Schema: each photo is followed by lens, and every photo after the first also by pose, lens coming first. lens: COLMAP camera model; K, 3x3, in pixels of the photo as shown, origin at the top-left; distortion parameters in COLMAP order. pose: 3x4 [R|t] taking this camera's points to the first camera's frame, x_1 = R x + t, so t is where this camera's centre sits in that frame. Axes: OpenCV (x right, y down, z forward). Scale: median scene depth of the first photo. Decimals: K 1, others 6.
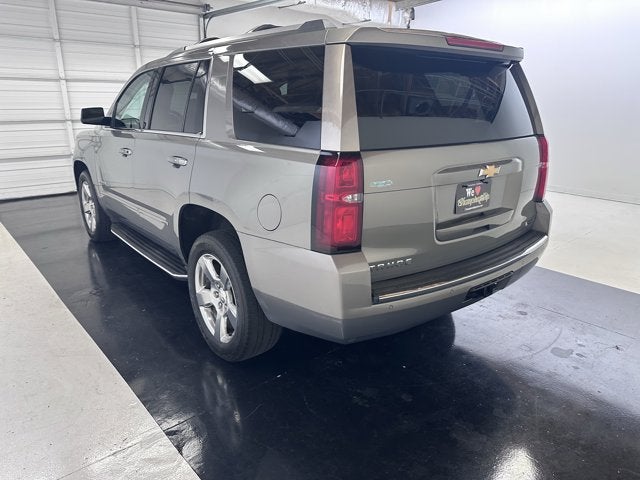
lens RADIAL K [[468.4, 0, 316.9], [0, 468.4, 237.9], [0, 0, 1]] dist [0.037423, -0.014489]
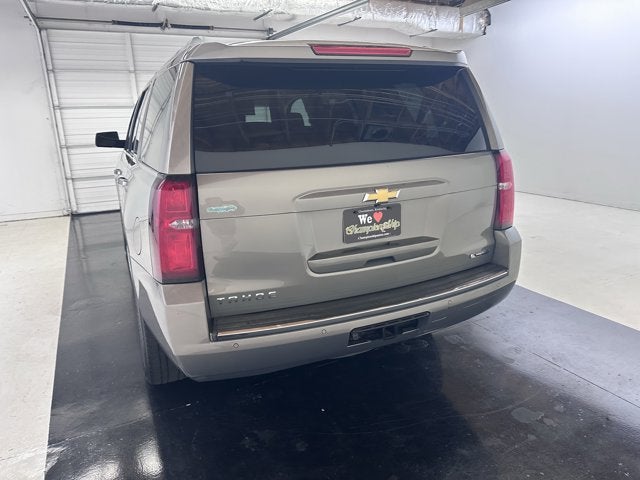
lens RADIAL K [[468.4, 0, 315.4], [0, 468.4, 235.9], [0, 0, 1]] dist [0.037423, -0.014489]
pose [[0.967107, 0.028880, -0.252726, 0.374476], [-0.037729, 0.998830, -0.030236, -0.028962], [0.251557, 0.038776, 0.967065, 0.109940]]
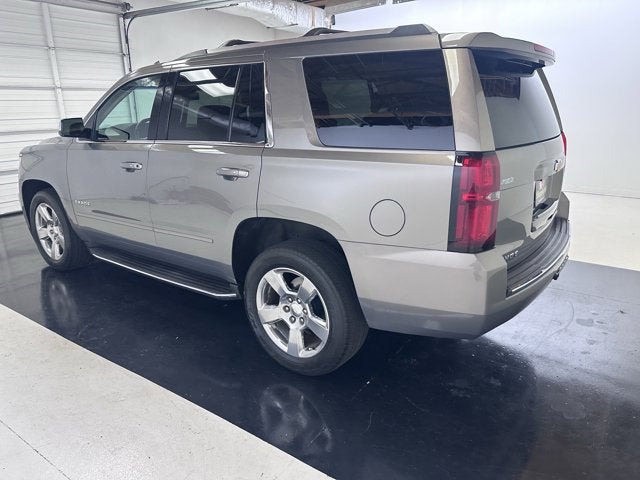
lens RADIAL K [[468.4, 0, 318.0], [0, 468.4, 241.6], [0, 0, 1]] dist [0.037423, -0.014489]
pose [[0.966840, -0.091720, 0.238346, -0.363852], [0.091729, 0.995722, 0.011076, -0.021280], [-0.238342, 0.011154, 0.971117, 0.053368]]
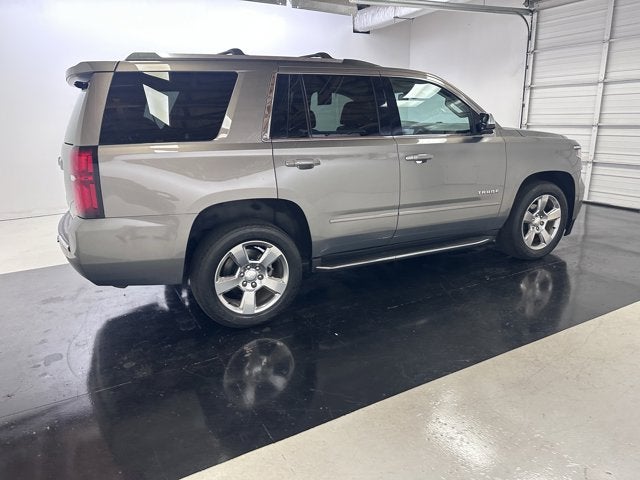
lens RADIAL K [[468.4, 0, 312.9], [0, 468.4, 244.6], [0, 0, 1]] dist [0.037423, -0.014489]
pose [[-0.213017, 0.269253, -0.939216, 1.328990], [-0.255457, 0.912492, 0.319531, -0.459534], [0.943062, 0.307995, -0.125593, 1.593848]]
